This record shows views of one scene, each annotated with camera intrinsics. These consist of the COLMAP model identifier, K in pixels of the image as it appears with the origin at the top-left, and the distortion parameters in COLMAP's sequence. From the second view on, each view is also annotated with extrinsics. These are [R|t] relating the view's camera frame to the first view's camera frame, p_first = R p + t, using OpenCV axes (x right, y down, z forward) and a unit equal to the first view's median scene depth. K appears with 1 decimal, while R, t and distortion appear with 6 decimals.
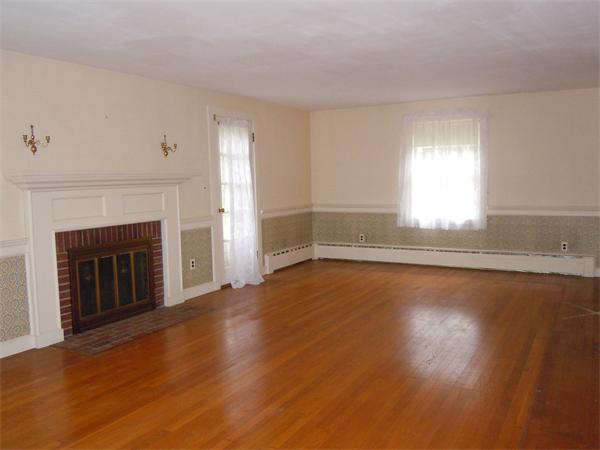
lens RADIAL K [[535.0, 0, 300.0], [0, 535.0, 225.0], [0, 0, 1]] dist [-0.013849, -0.011412]
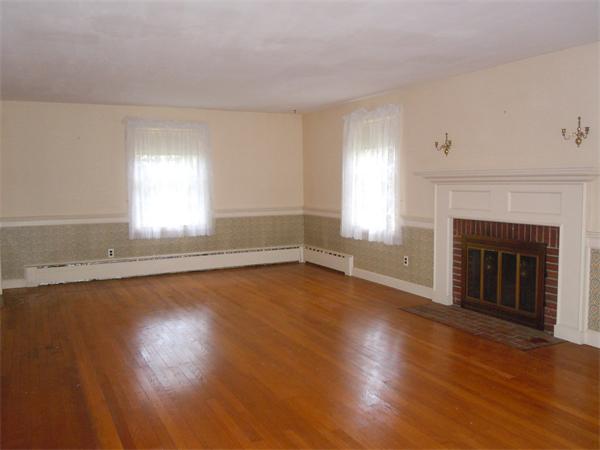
lens RADIAL K [[551.2, 0, 300.0], [0, 551.2, 225.0], [0, 0, 1]] dist [0.121858, -0.263825]
pose [[-0.577224, 0.095097, -0.811030, 0.713089], [-0.049329, 0.987321, 0.150877, -0.132138], [0.815095, 0.127097, -0.565214, 1.299509]]
